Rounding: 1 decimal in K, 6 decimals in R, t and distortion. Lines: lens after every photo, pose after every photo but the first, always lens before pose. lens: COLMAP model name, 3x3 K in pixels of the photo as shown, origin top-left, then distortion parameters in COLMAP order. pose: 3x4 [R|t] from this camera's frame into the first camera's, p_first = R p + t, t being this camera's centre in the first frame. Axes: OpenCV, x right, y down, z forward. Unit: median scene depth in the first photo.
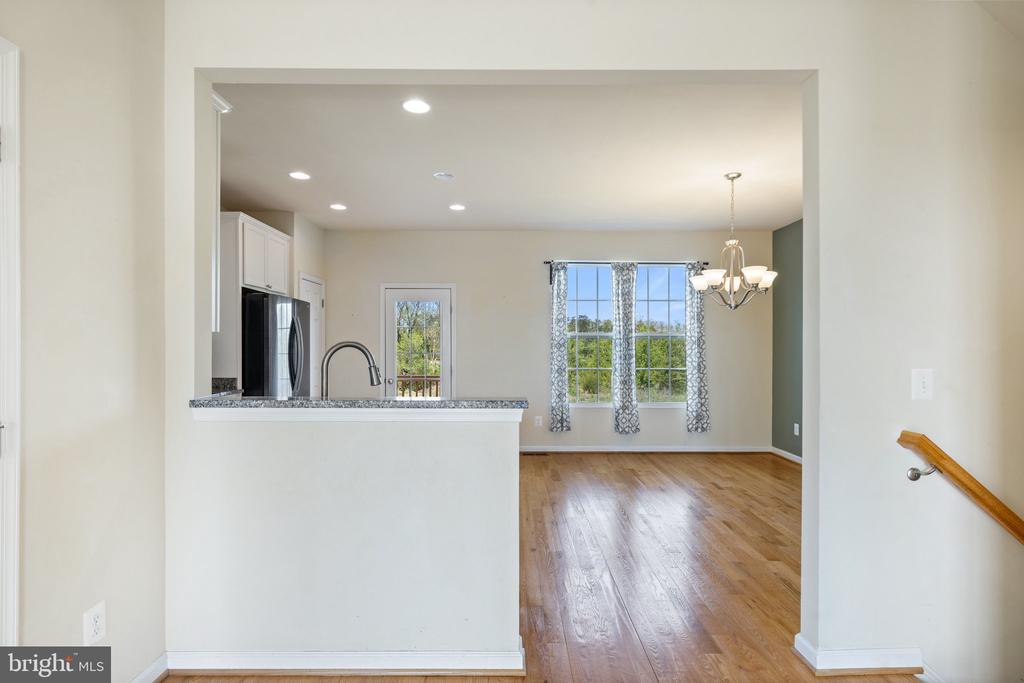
lens RADIAL K [[527.4, 0, 511.2], [0, 527.4, 345.9], [0, 0, 1]] dist [0.001105, 0.000130]
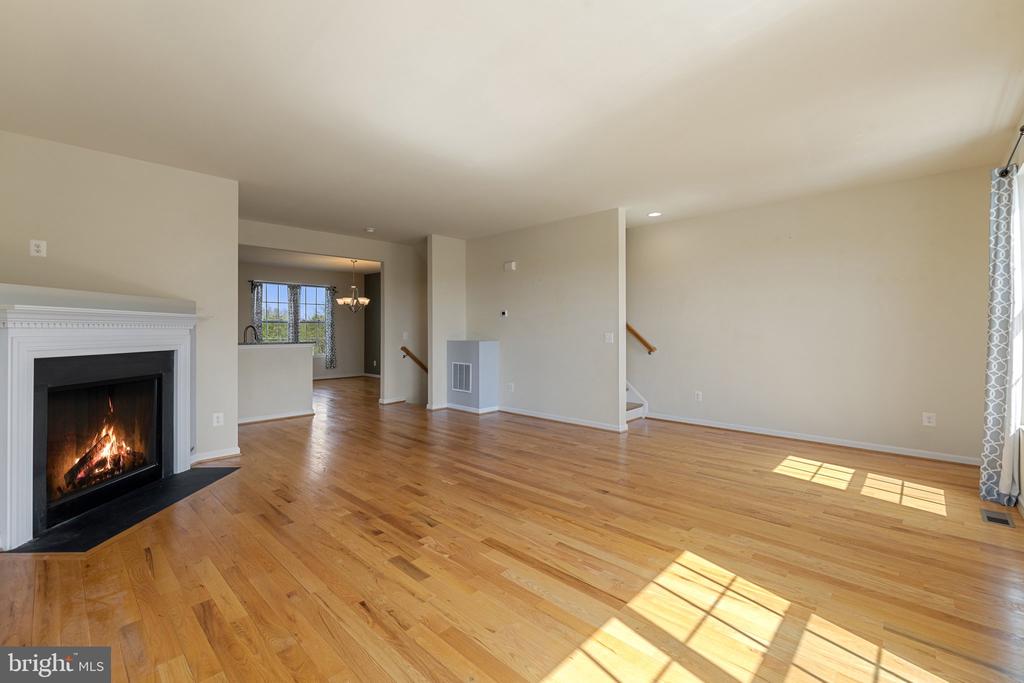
lens RADIAL K [[436.6, 0, 510.7], [0, 436.6, 334.5], [0, 0, 1]] dist [-0.007052, -0.001312]
pose [[0.683865, -0.006145, 0.729583, -0.514725], [-0.006021, 0.999883, 0.014066, 0.000475], [-0.729584, -0.014012, 0.683748, -0.856534]]
